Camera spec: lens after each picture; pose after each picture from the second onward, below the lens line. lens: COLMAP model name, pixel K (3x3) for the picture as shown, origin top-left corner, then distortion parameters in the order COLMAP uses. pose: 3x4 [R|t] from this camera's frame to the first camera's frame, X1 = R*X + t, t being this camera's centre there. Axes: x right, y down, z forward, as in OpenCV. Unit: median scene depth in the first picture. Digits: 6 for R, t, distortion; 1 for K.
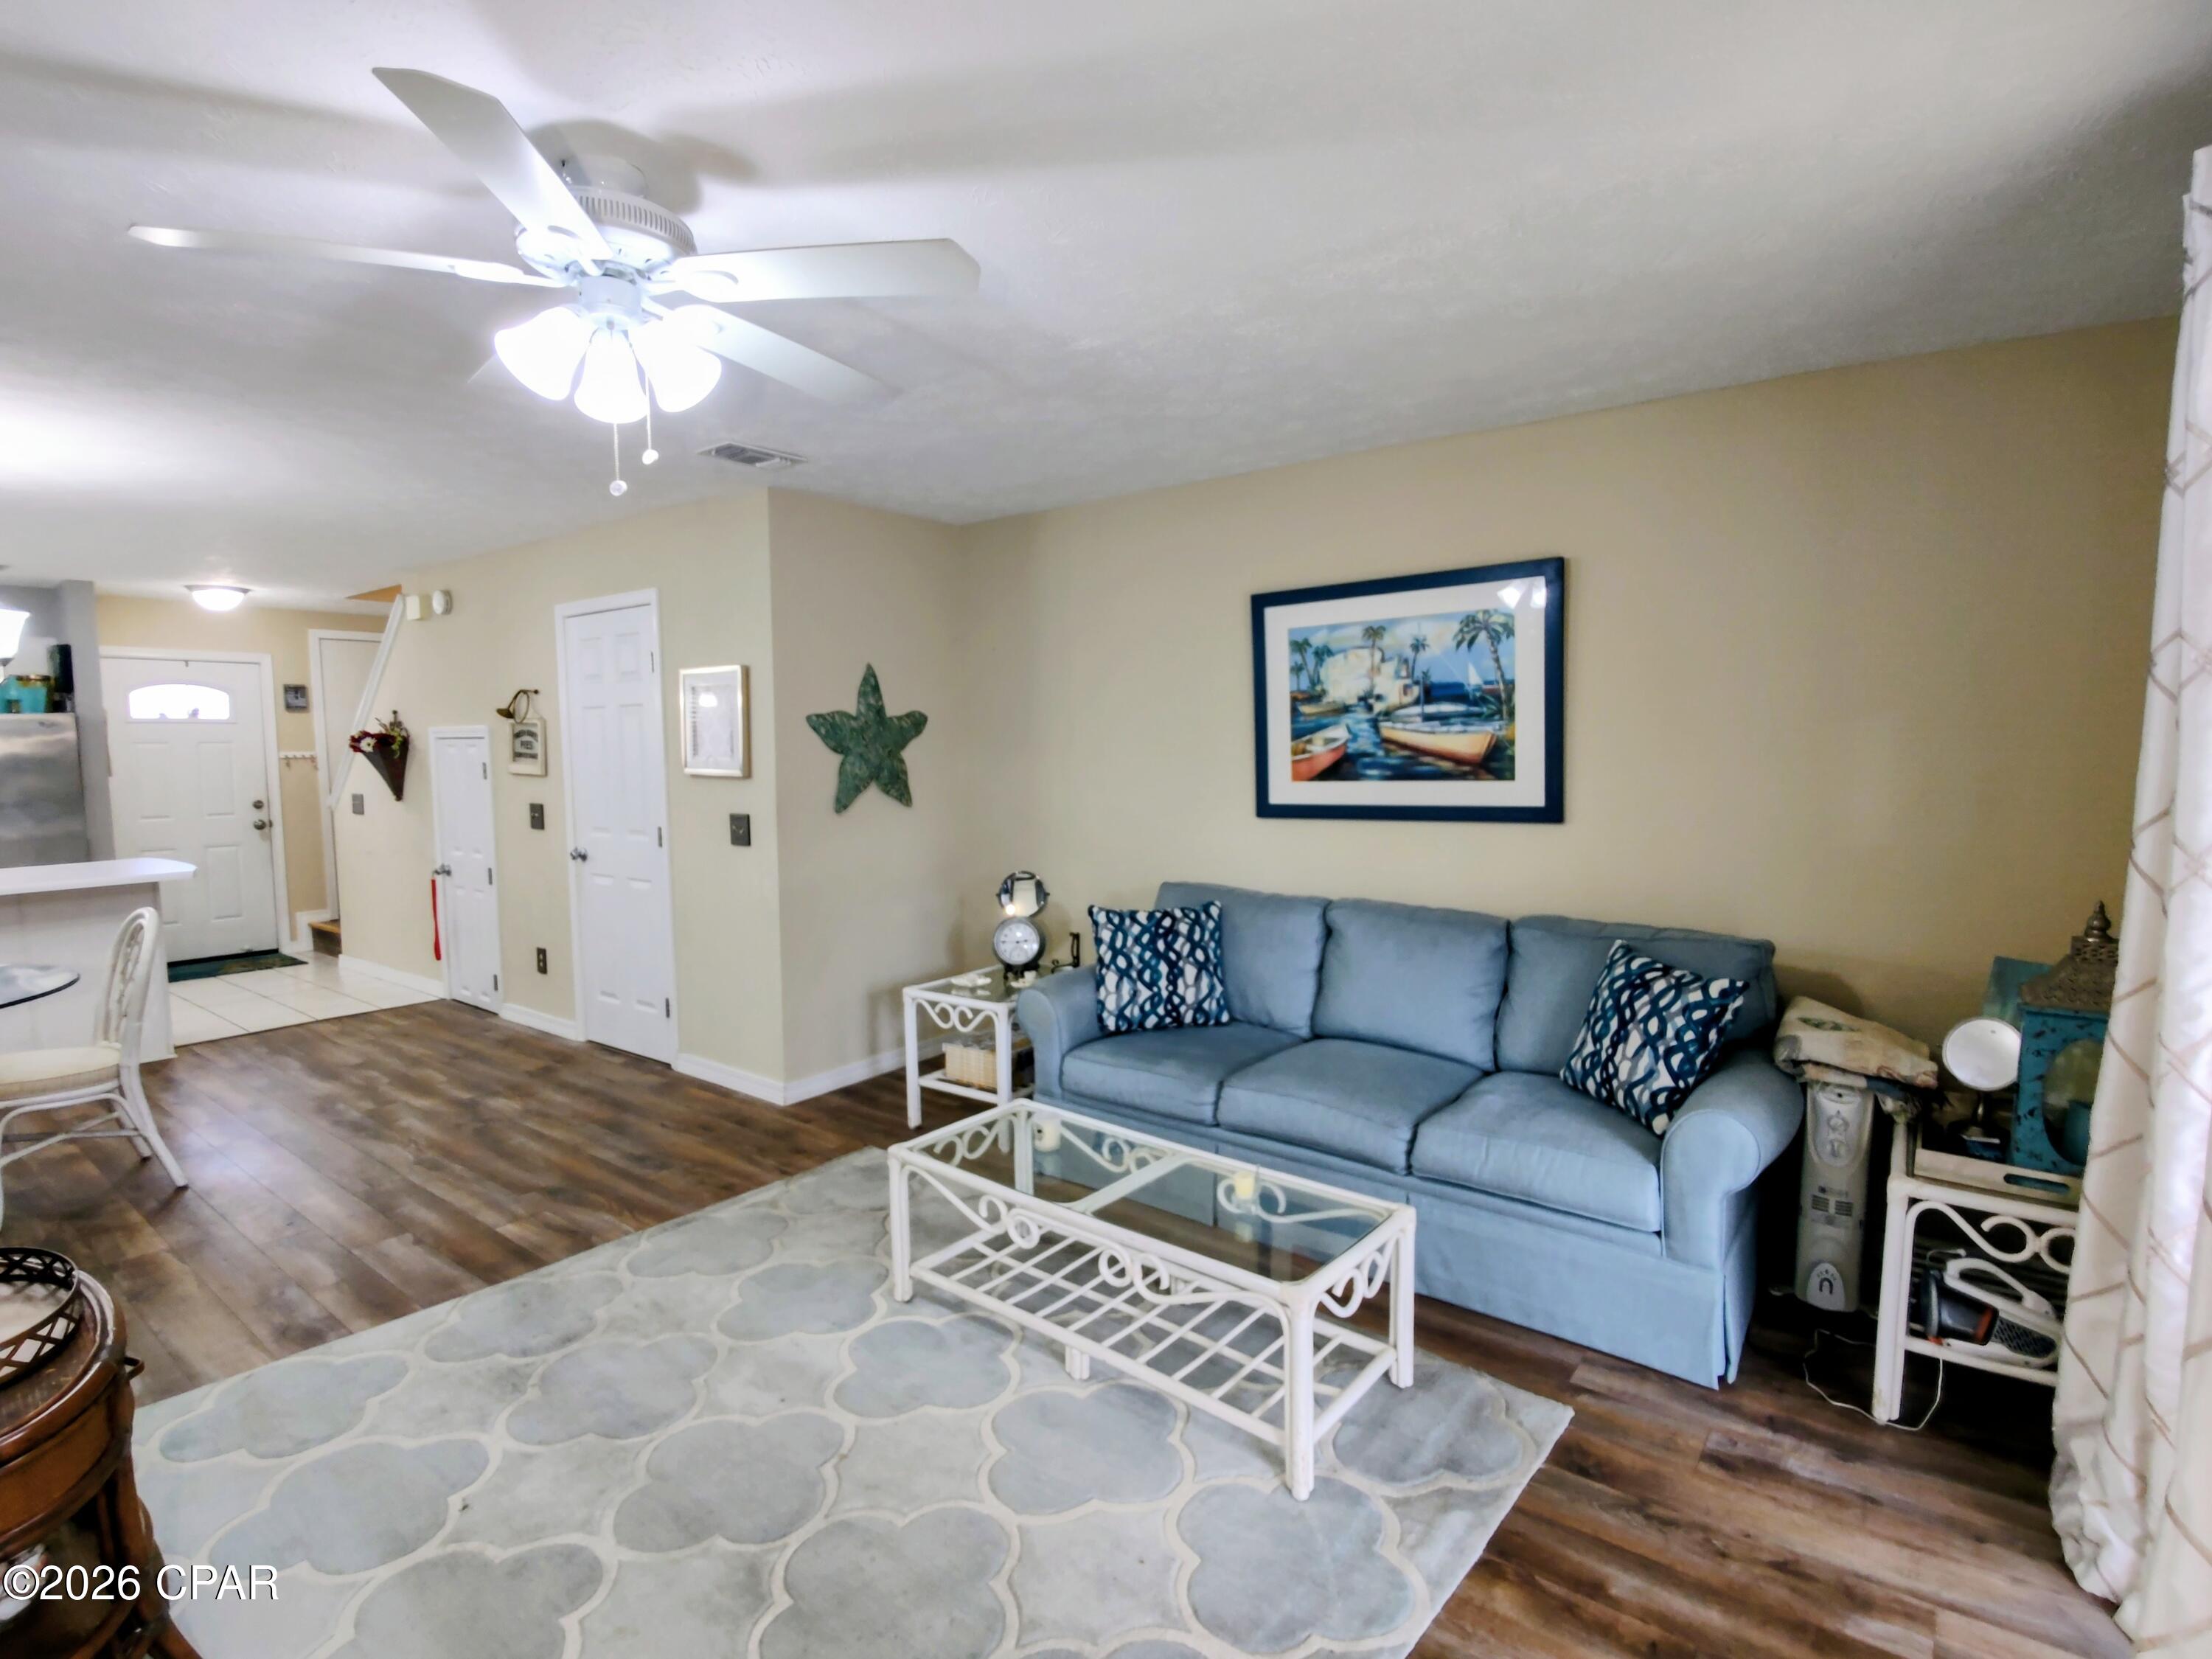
lens RADIAL K [[1081.8, 0, 1103.9], [0, 1081.8, 830.9], [0, 0, 1]] dist [0.012088, -0.021364]
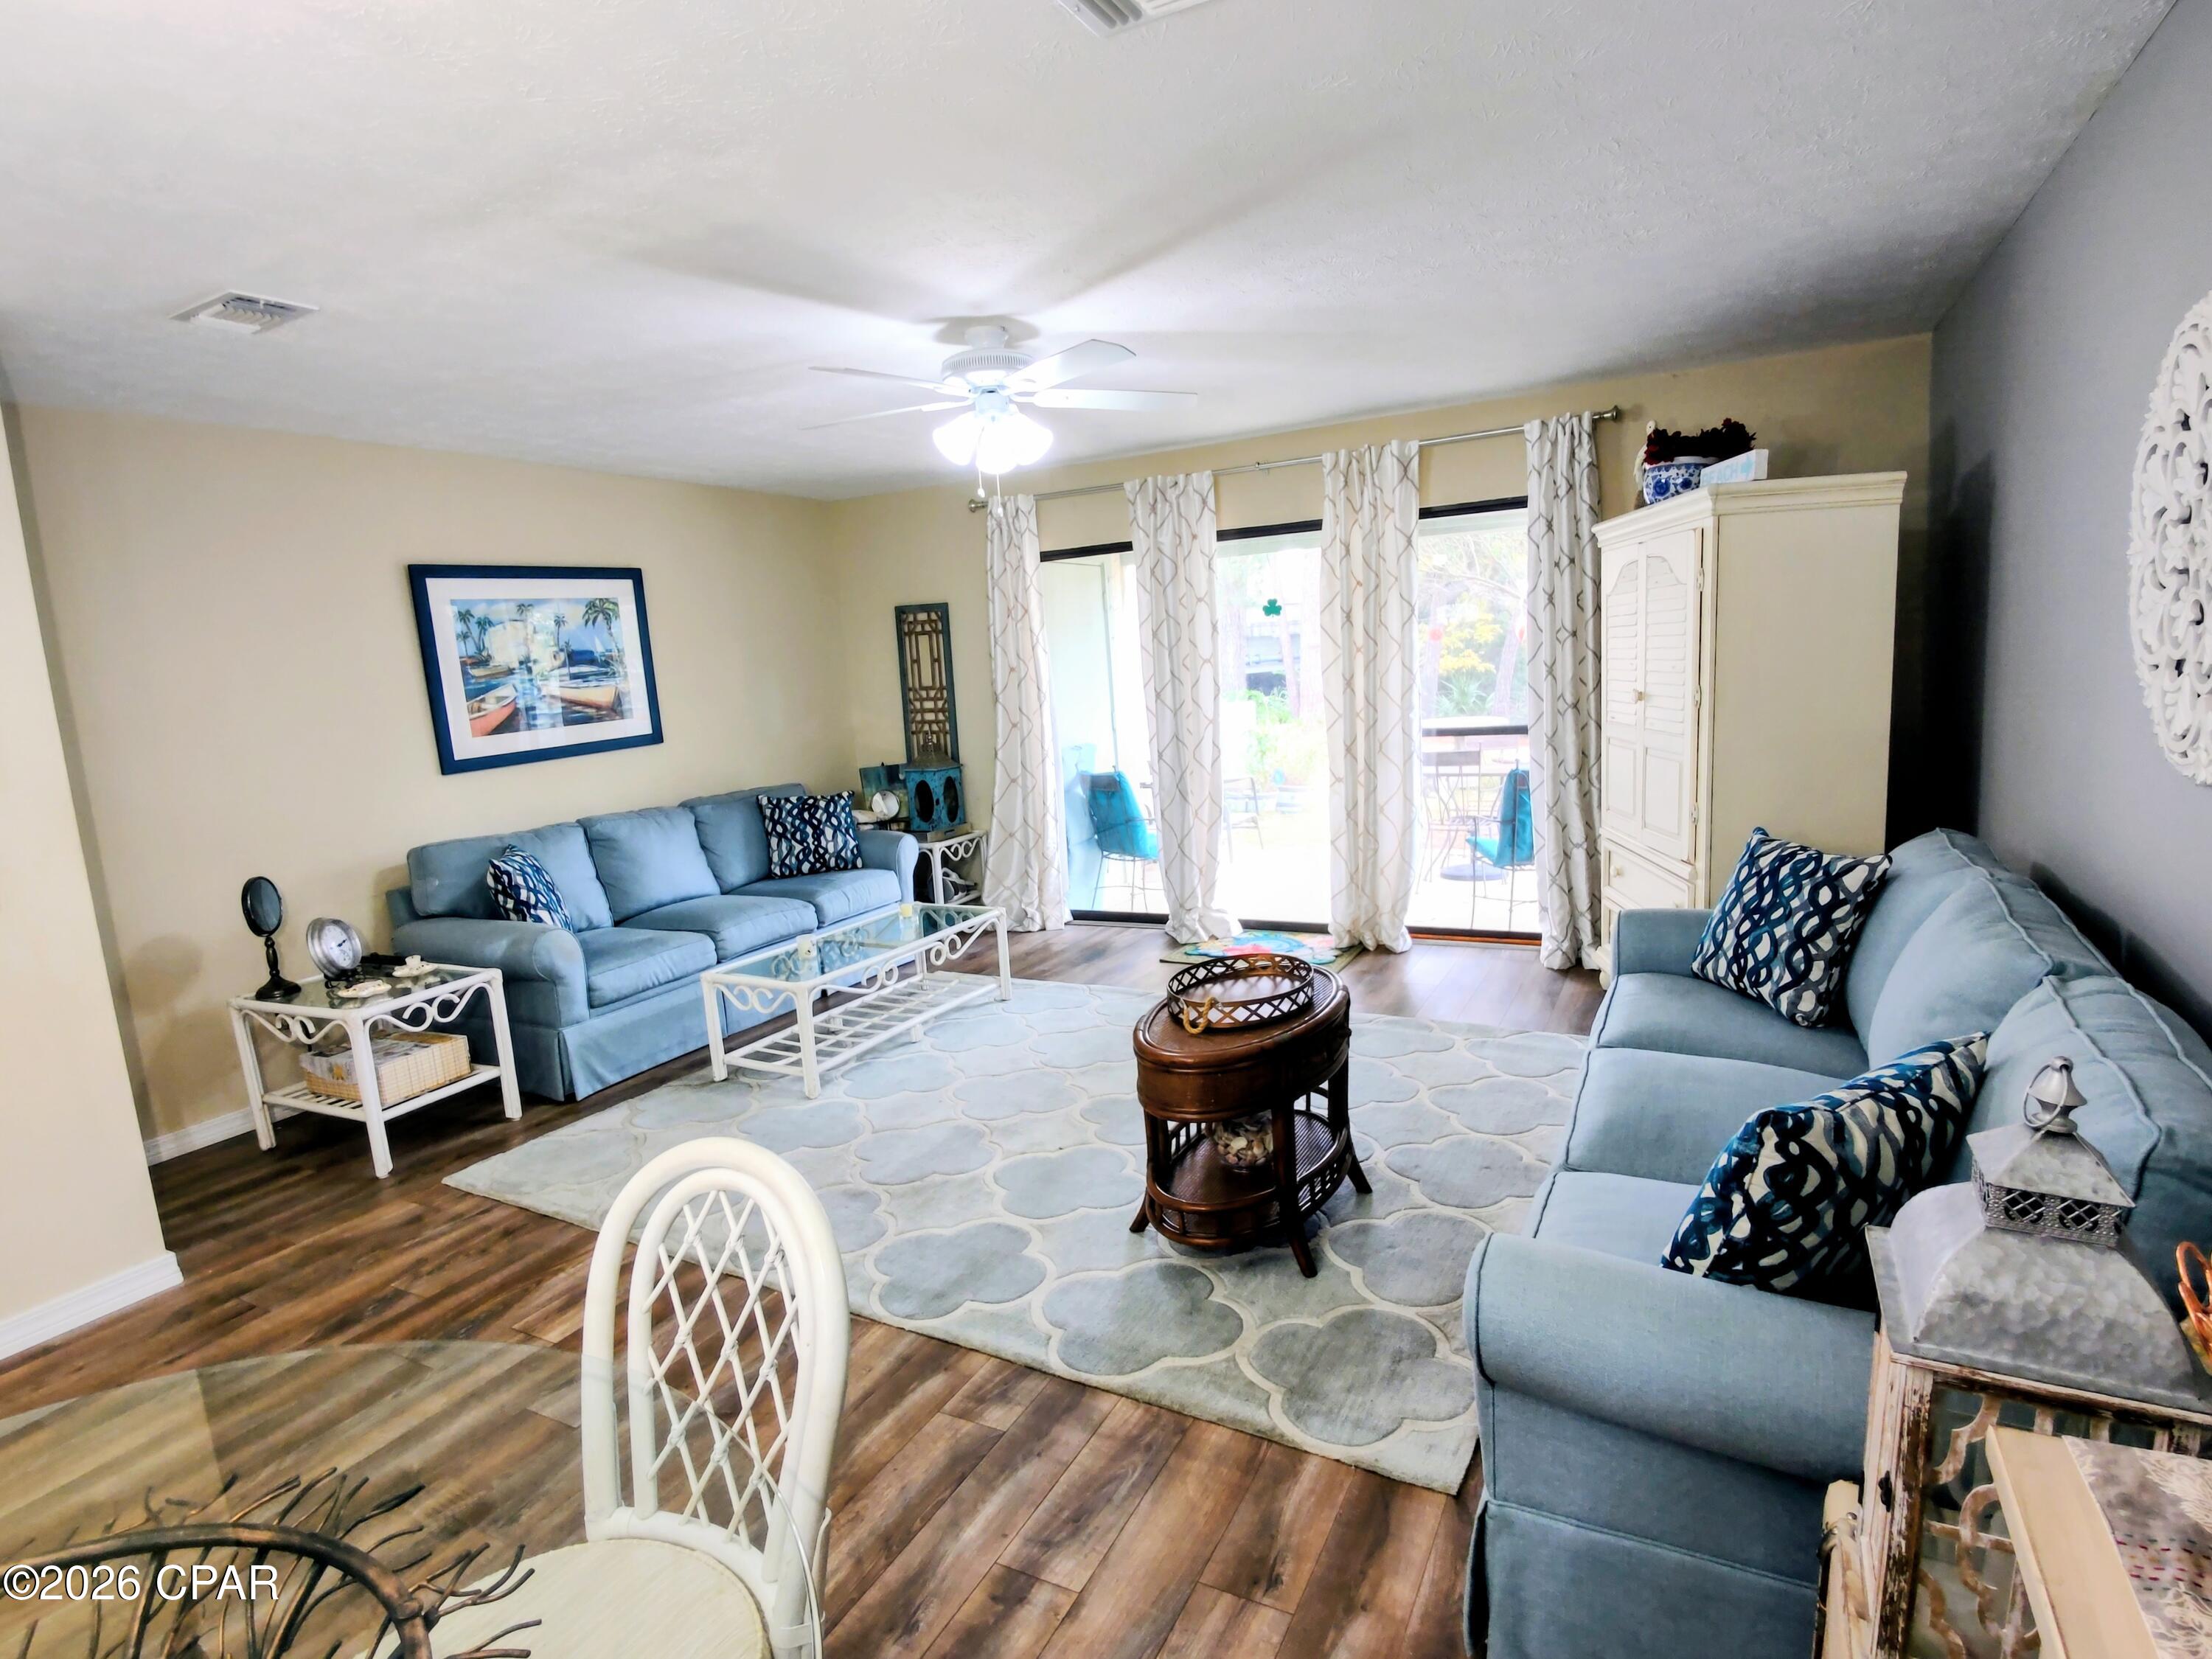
lens RADIAL K [[1162.4, 0, 1097.6], [0, 1162.4, 826.8], [0, 0, 1]] dist [0.012381, -0.022138]
pose [[-0.160095, -0.131271, 0.978334, -1.171258], [0.139758, 0.978119, 0.154113, -0.052729], [-0.977158, 0.161403, -0.138246, 0.577163]]
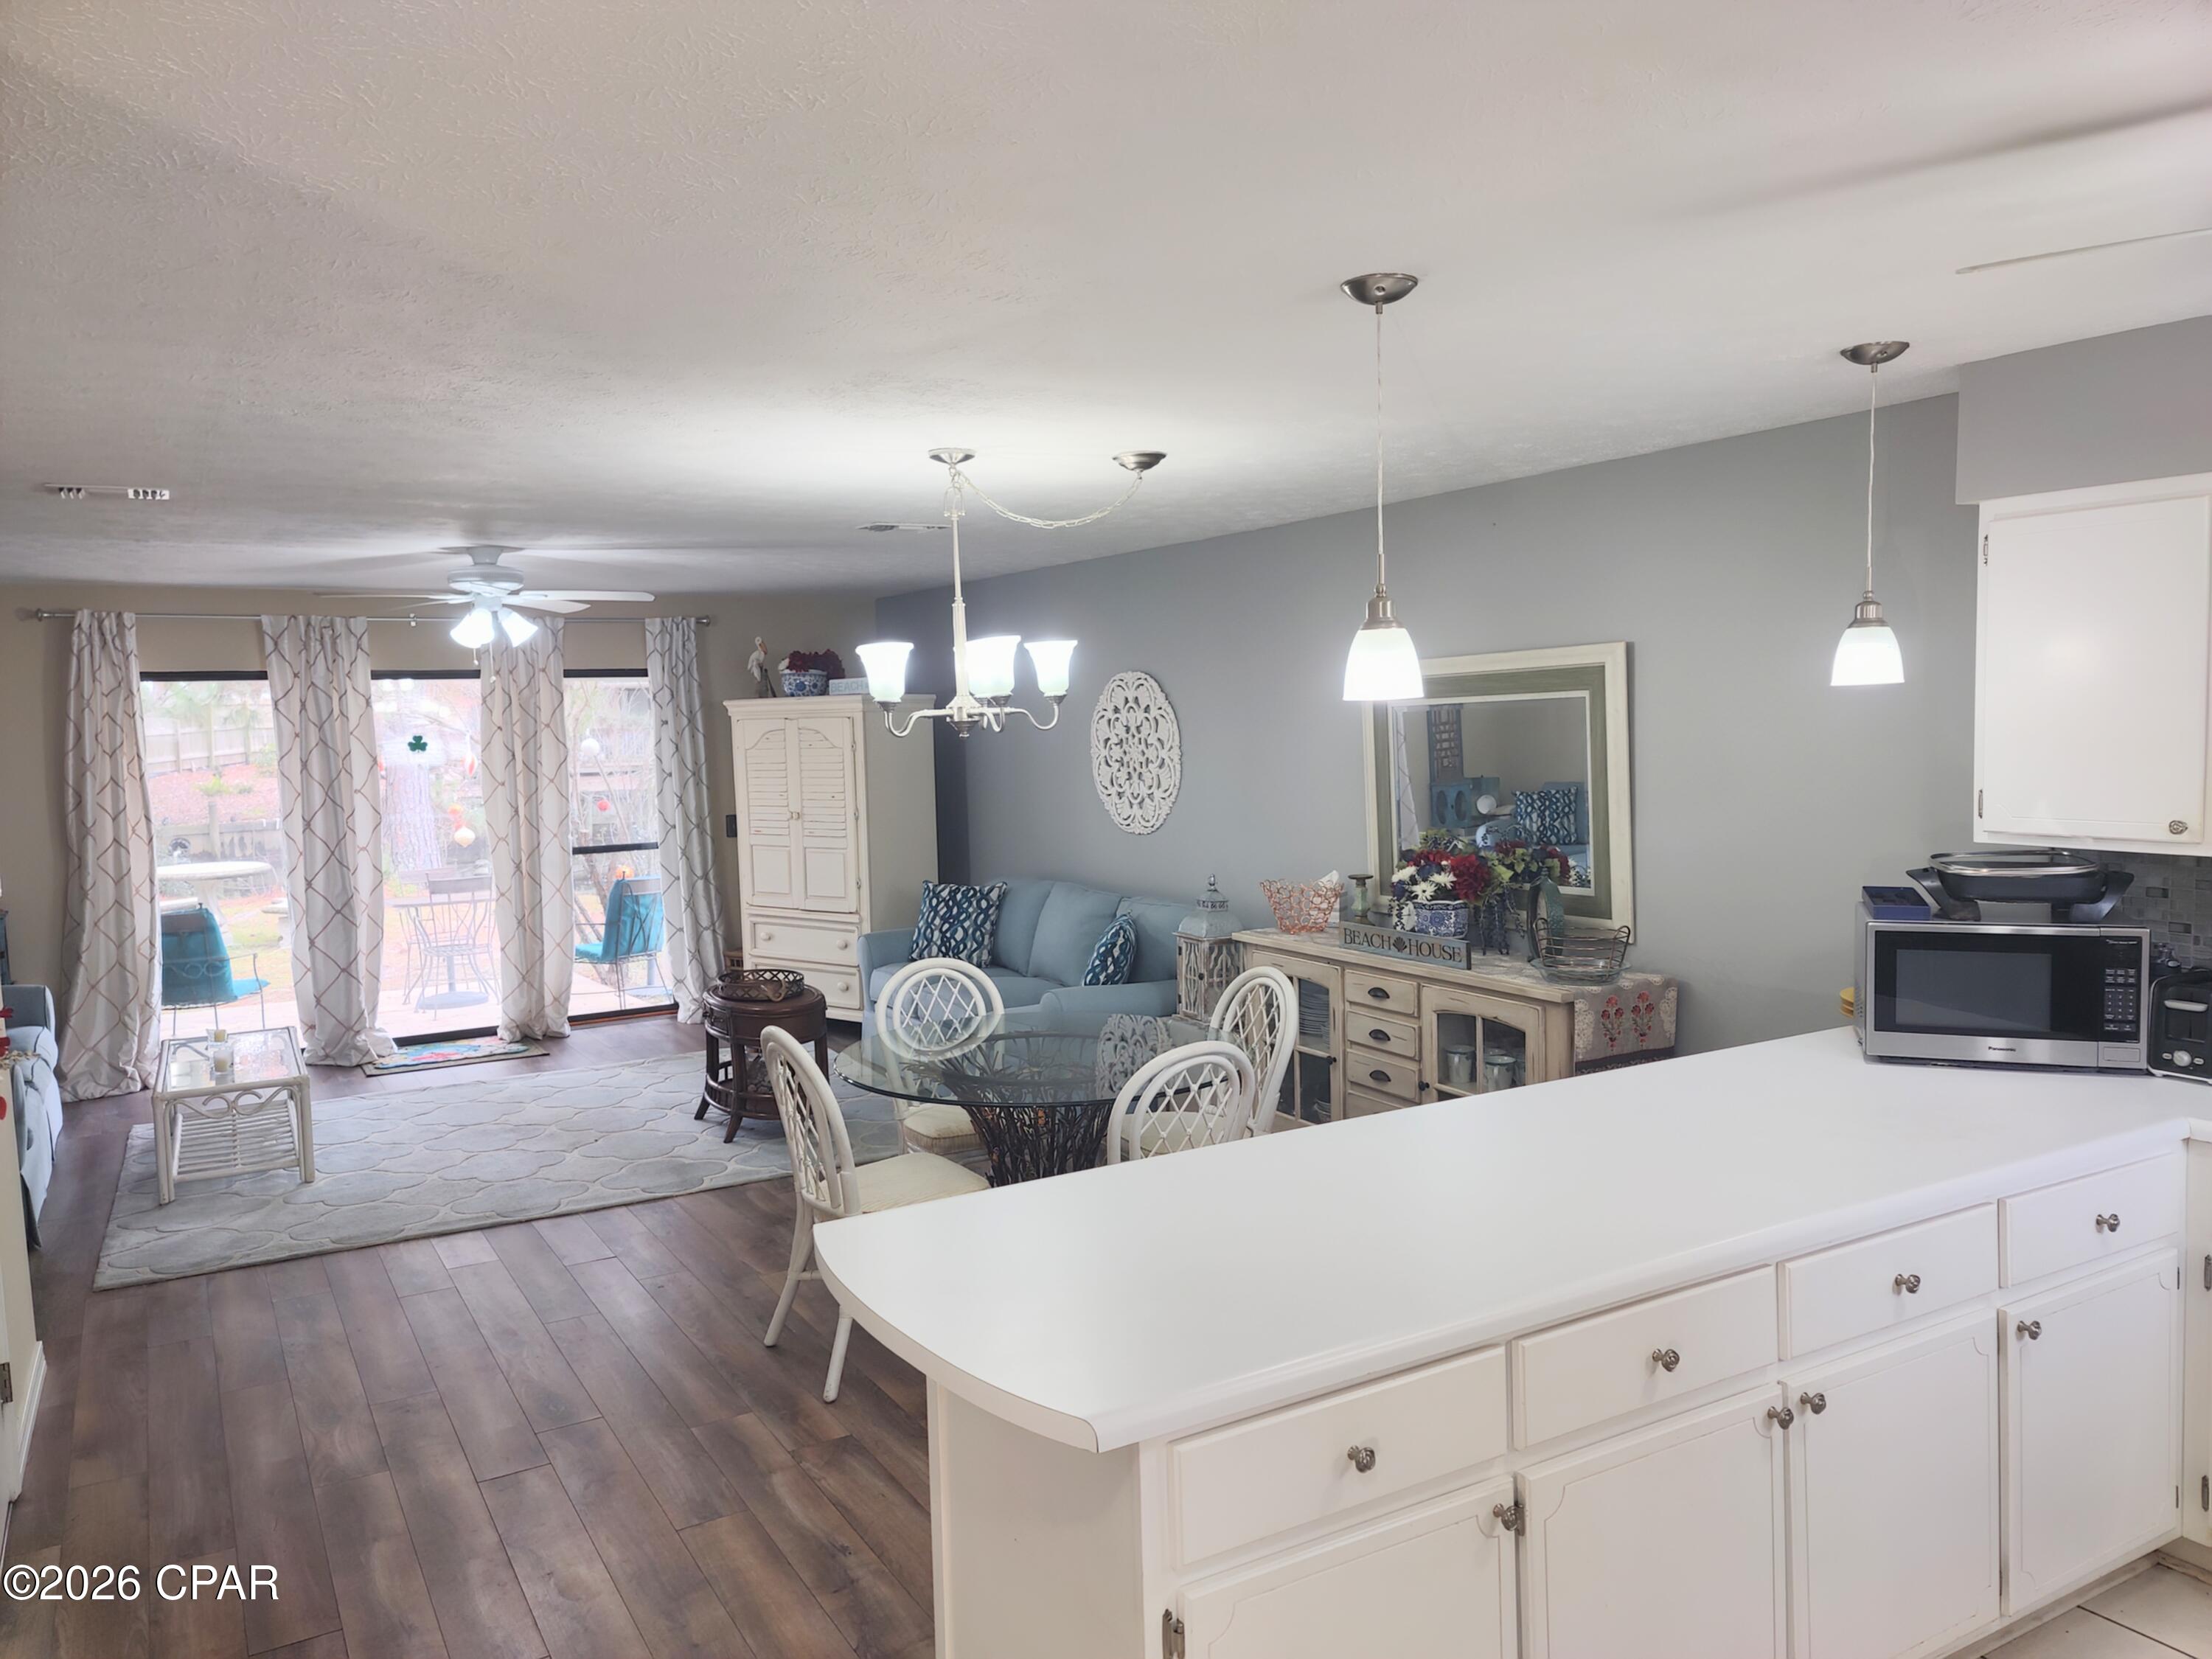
lens RADIAL K [[1771.7, 0, 1100.8], [0, 1771.7, 857.3], [0, 0, 1]] dist [0.059854, -0.056284]
pose [[-0.927887, -0.005238, 0.372826, -1.514152], [0.056348, 0.986448, 0.154098, -0.228421], [-0.368580, 0.163993, -0.915016, 1.968465]]
